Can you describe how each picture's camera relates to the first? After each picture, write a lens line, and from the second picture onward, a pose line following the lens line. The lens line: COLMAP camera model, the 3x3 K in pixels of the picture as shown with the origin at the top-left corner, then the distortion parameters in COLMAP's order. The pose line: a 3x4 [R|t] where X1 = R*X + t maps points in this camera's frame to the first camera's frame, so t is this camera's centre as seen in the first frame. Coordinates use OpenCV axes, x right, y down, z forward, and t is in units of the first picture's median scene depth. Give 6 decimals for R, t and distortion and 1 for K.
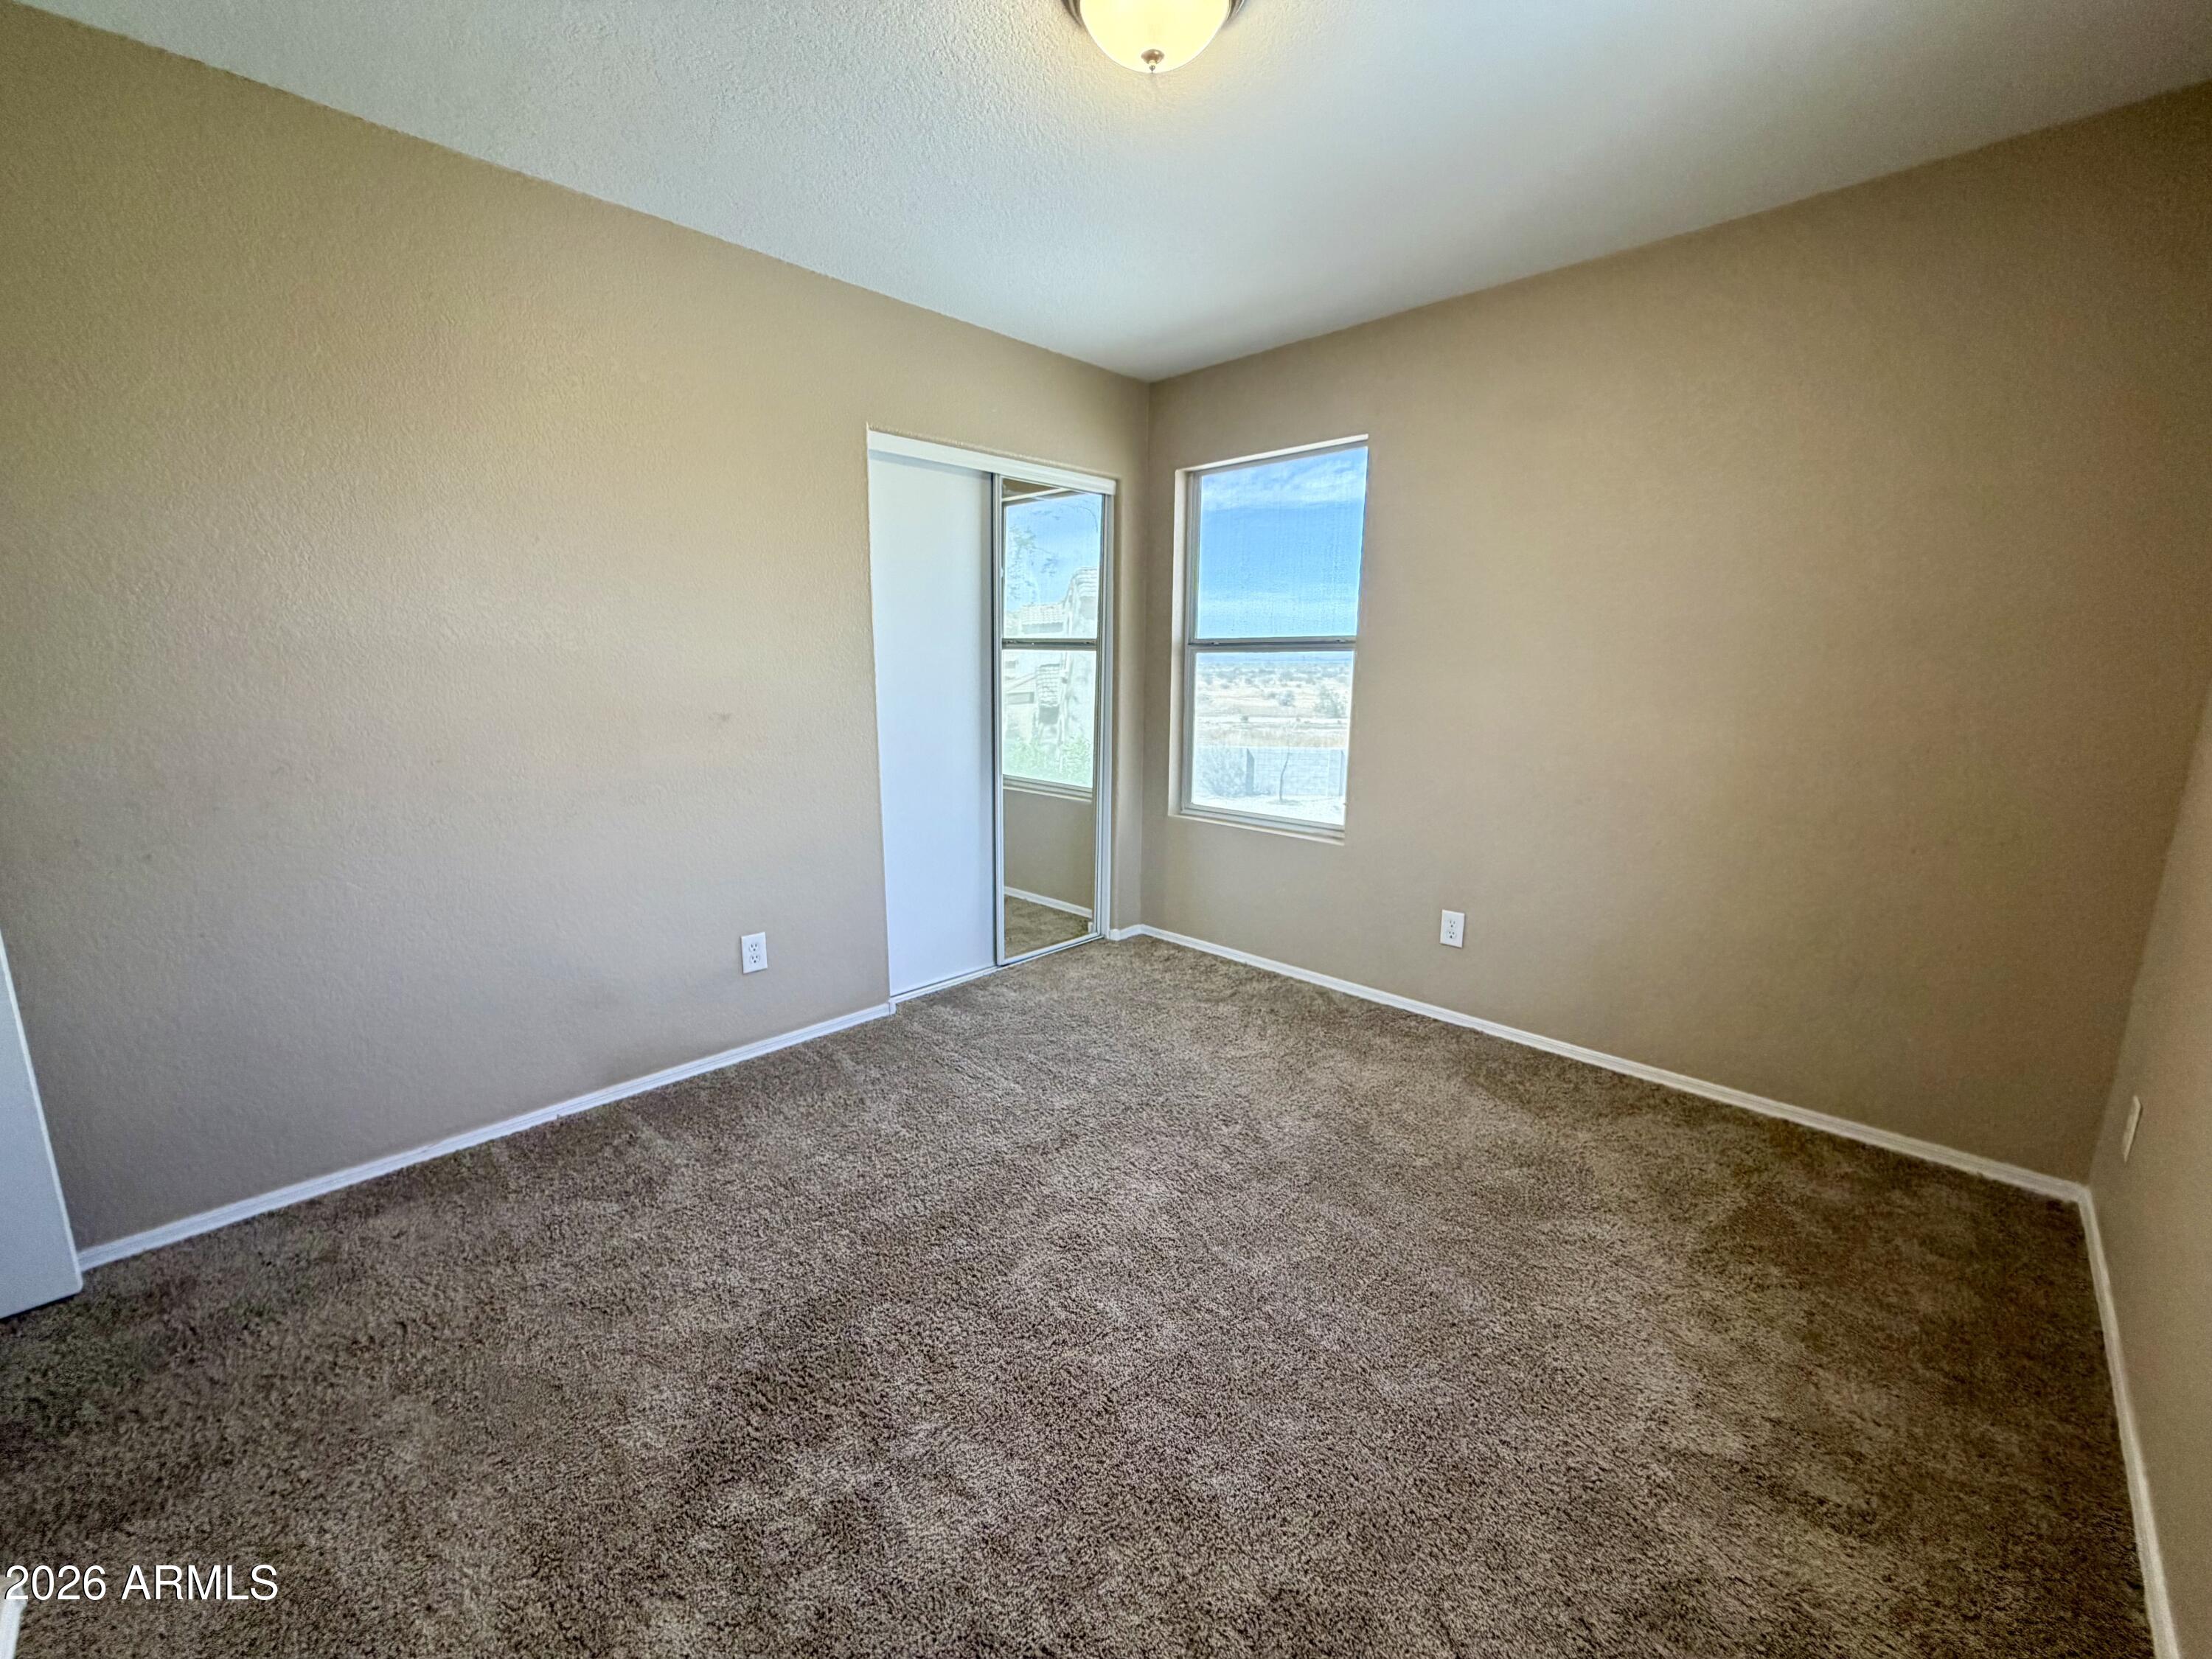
lens RADIAL K [[881.5, 0, 1101.4], [0, 881.5, 828.1], [0, 0, 1]] dist [0.001732, -0.000344]
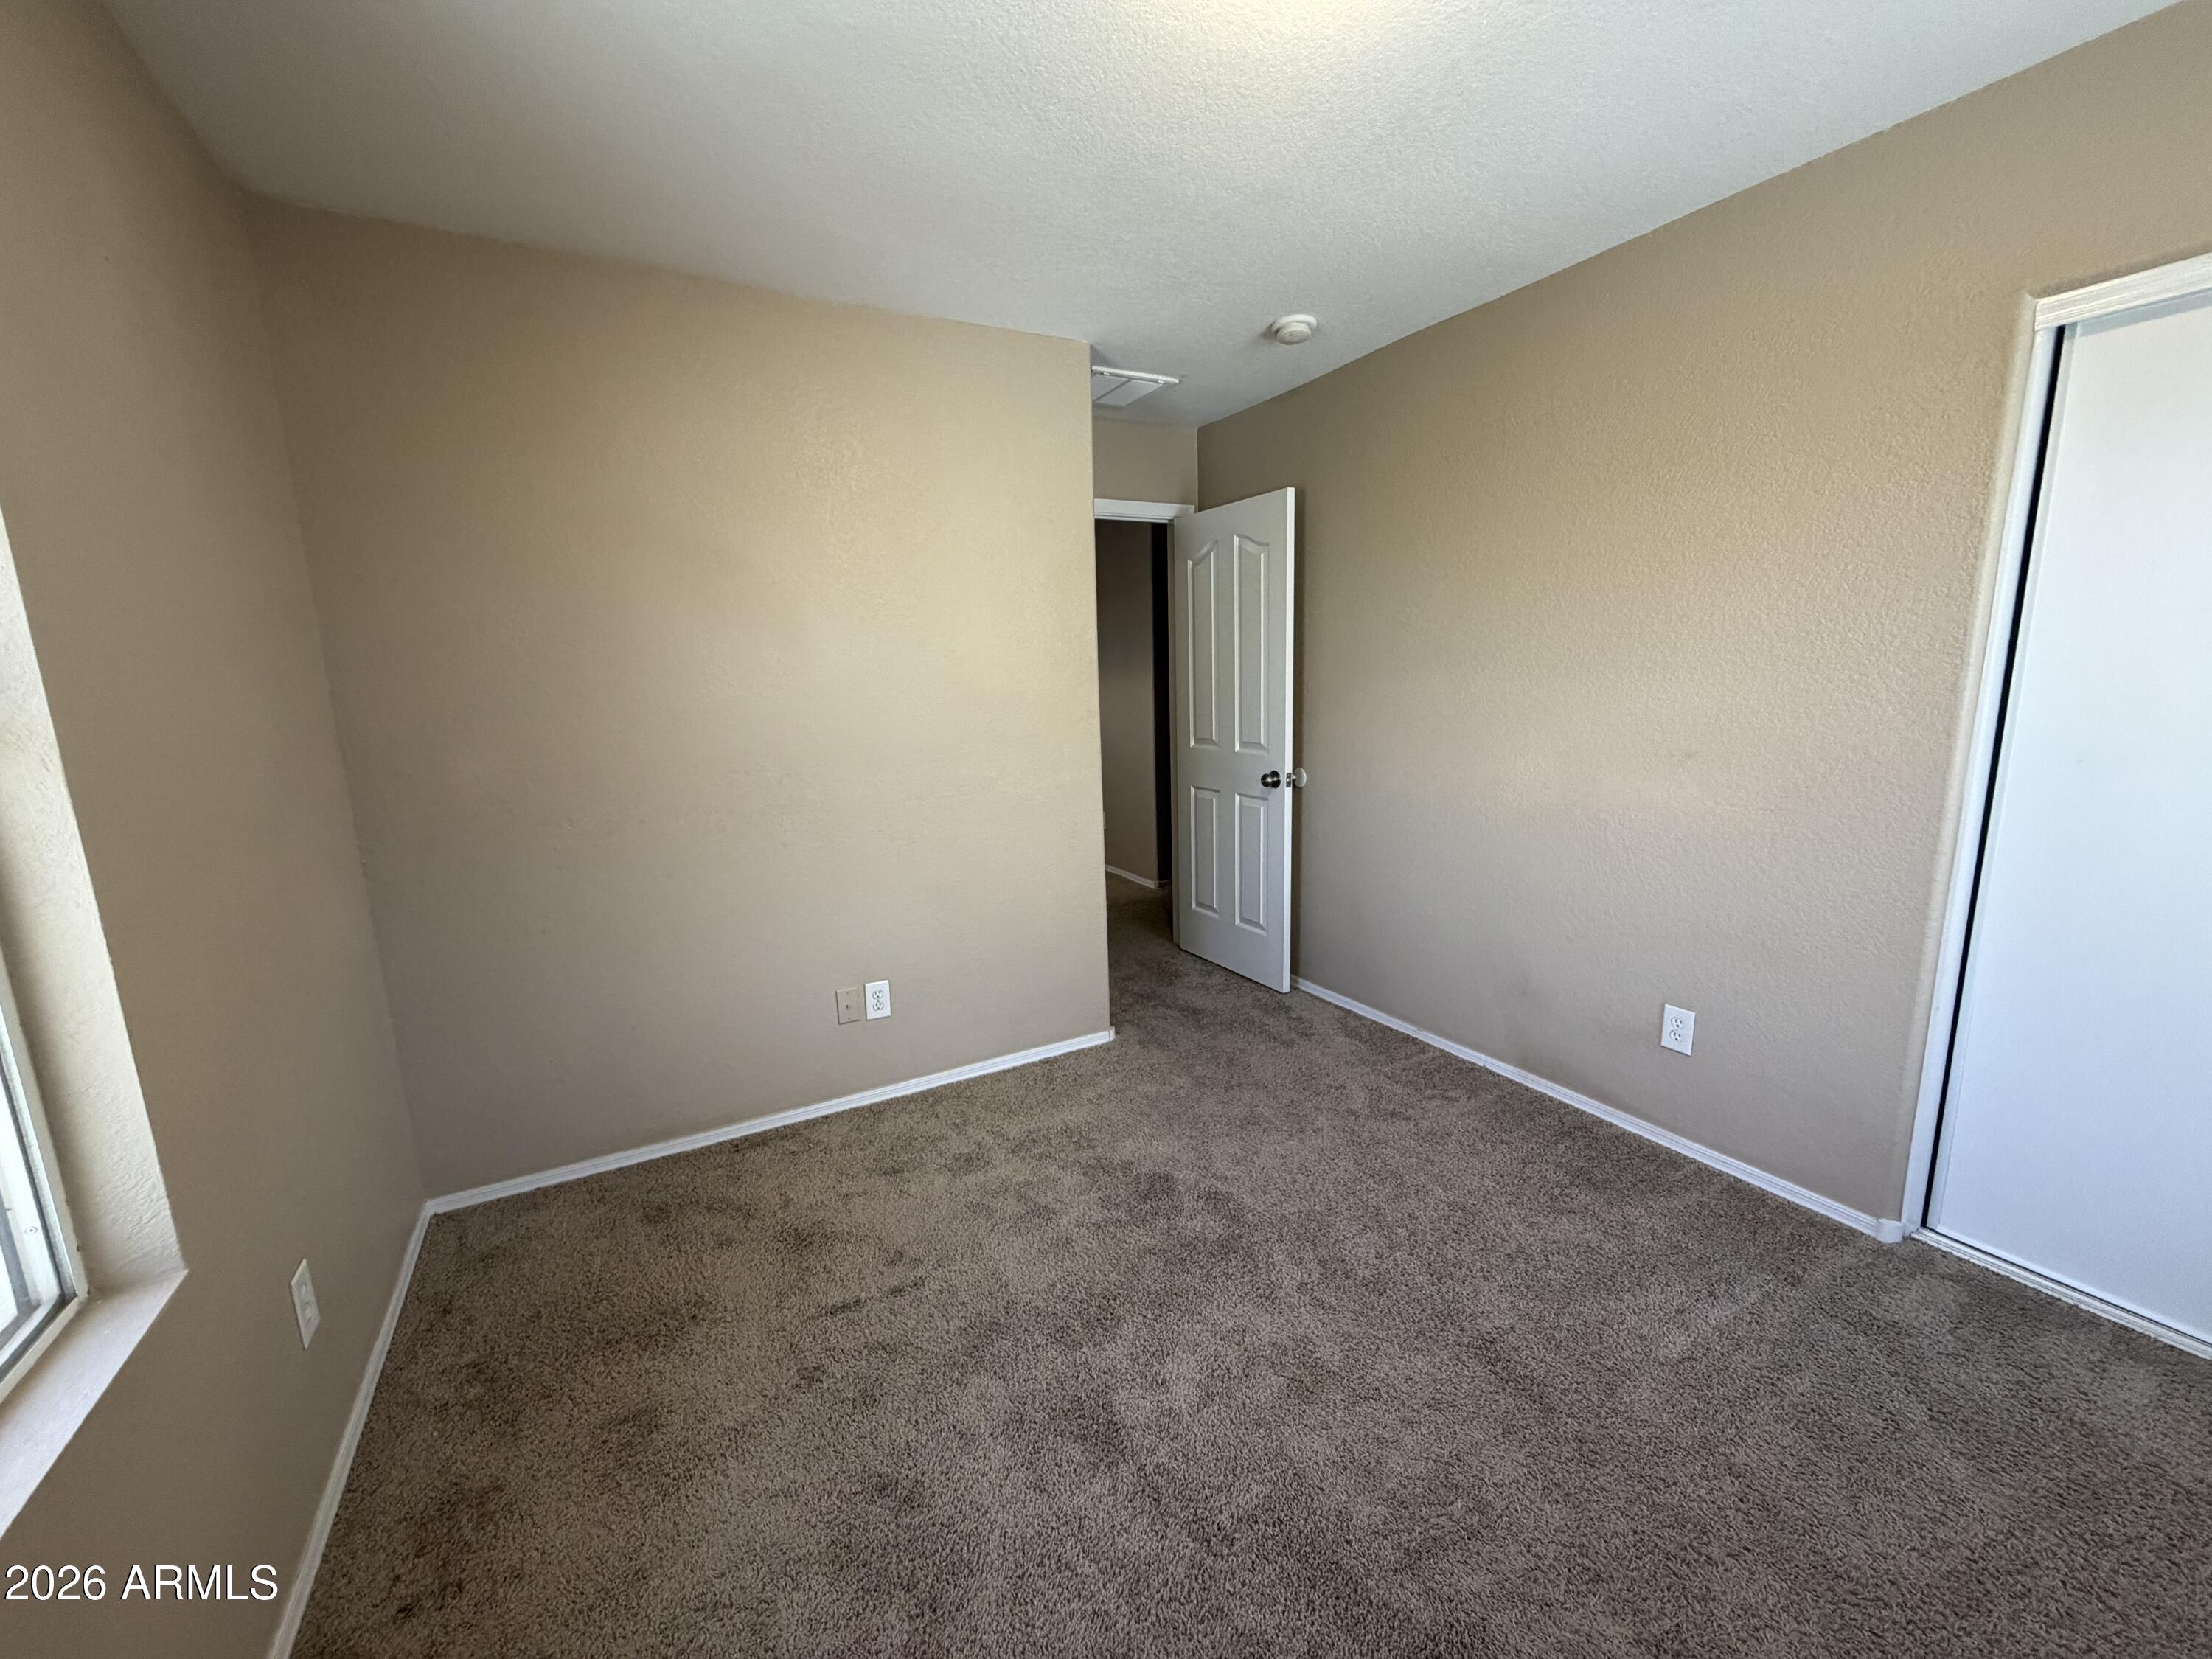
lens RADIAL K [[881.5, 0, 1101.4], [0, 881.5, 828.1], [0, 0, 1]] dist [0.001732, -0.000344]
pose [[-0.266218, 0.174571, -0.947973, 0.662592], [-0.155584, 0.962786, 0.220991, -0.184832], [0.951274, 0.206322, -0.229150, 0.772466]]
